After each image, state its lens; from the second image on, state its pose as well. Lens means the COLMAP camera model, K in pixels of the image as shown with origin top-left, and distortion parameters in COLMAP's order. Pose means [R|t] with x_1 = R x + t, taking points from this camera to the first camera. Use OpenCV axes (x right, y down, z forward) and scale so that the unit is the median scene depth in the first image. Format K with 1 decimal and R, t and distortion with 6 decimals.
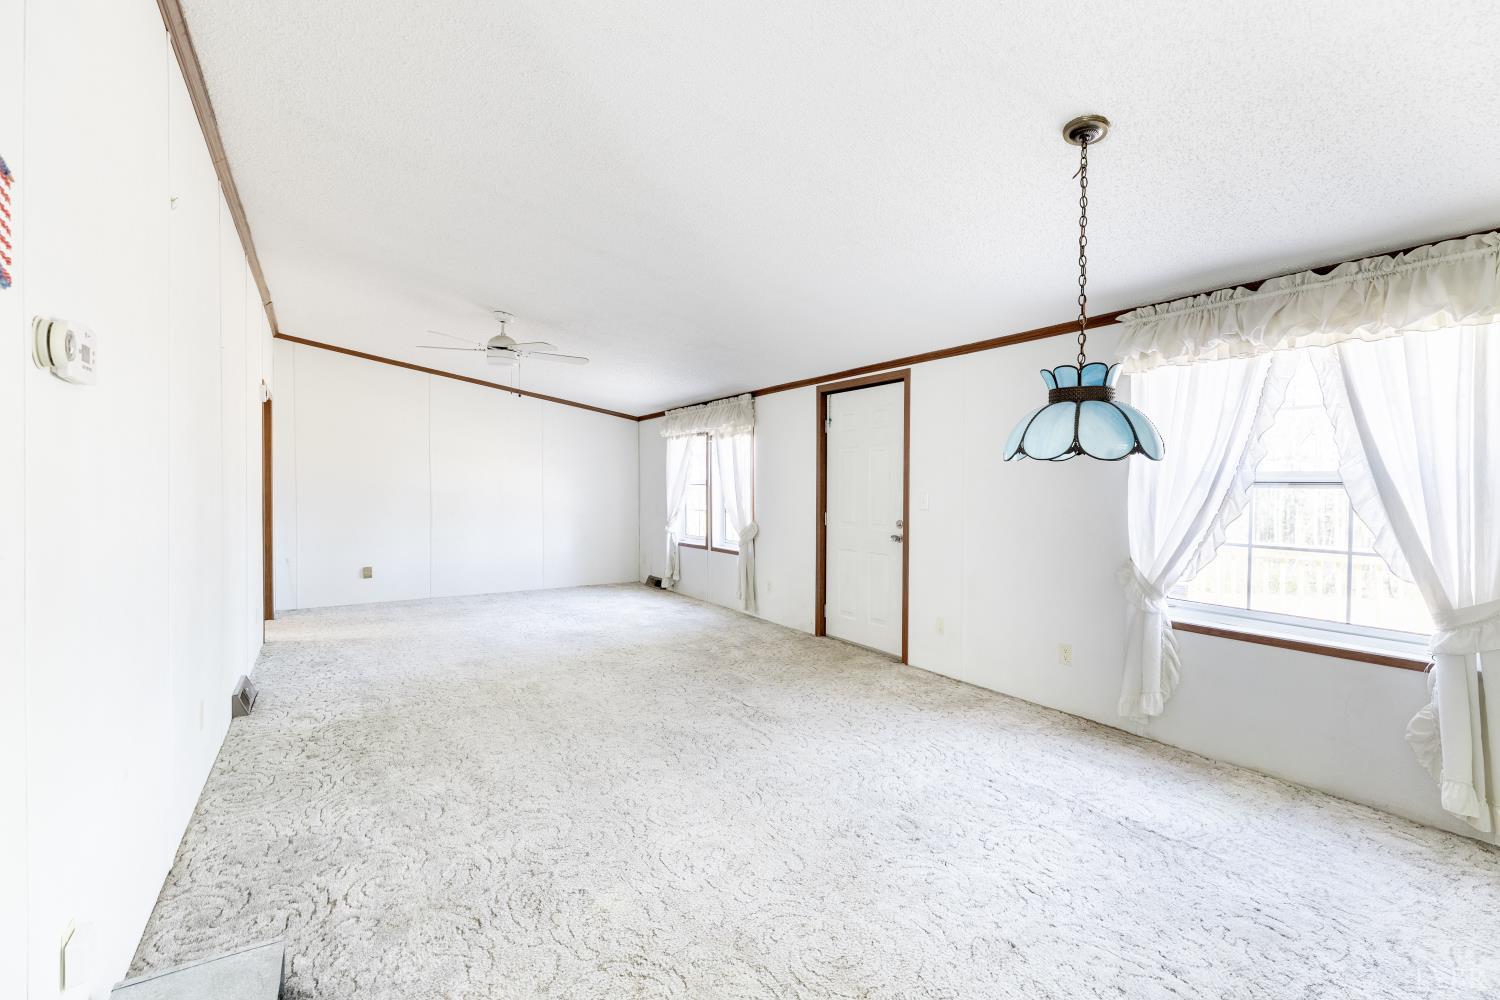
lens RADIAL K [[671.6, 0, 755.3], [0, 671.6, 489.5], [0, 0, 1]] dist [0.006811, -0.000981]
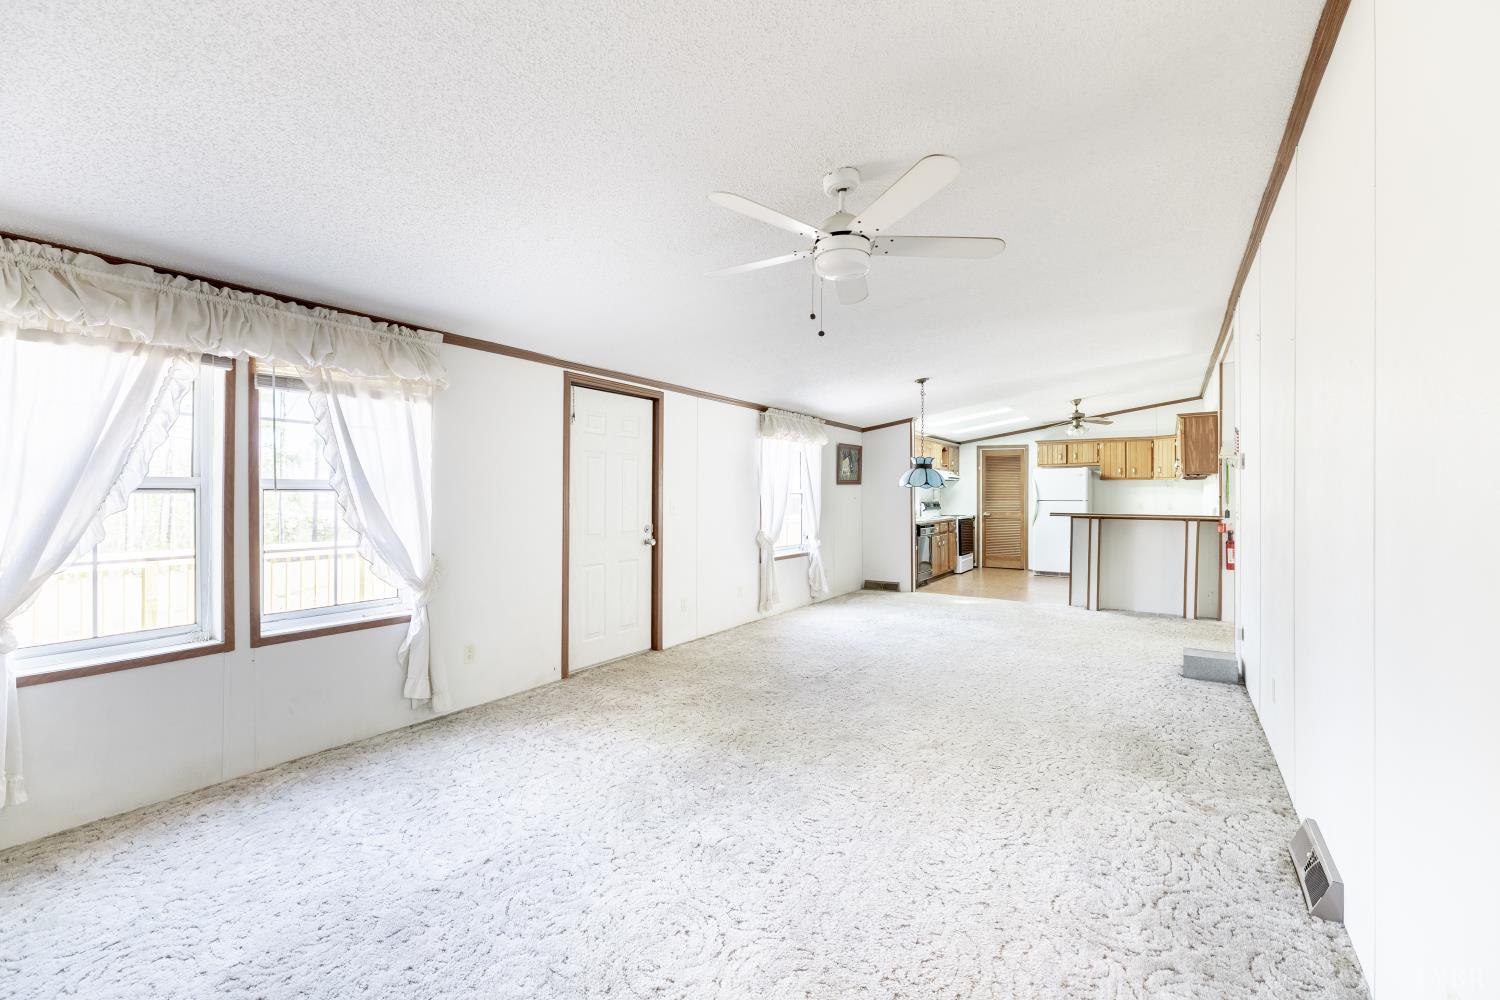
lens RADIAL K [[671.6, 0, 757.8], [0, 671.6, 491.1], [0, 0, 1]] dist [0.006811, -0.000981]
pose [[-0.438471, 0.001843, 0.898744, -0.736399], [-0.000883, 0.999997, -0.002481, -0.007246], [-0.898745, -0.001881, -0.438468, 1.144460]]
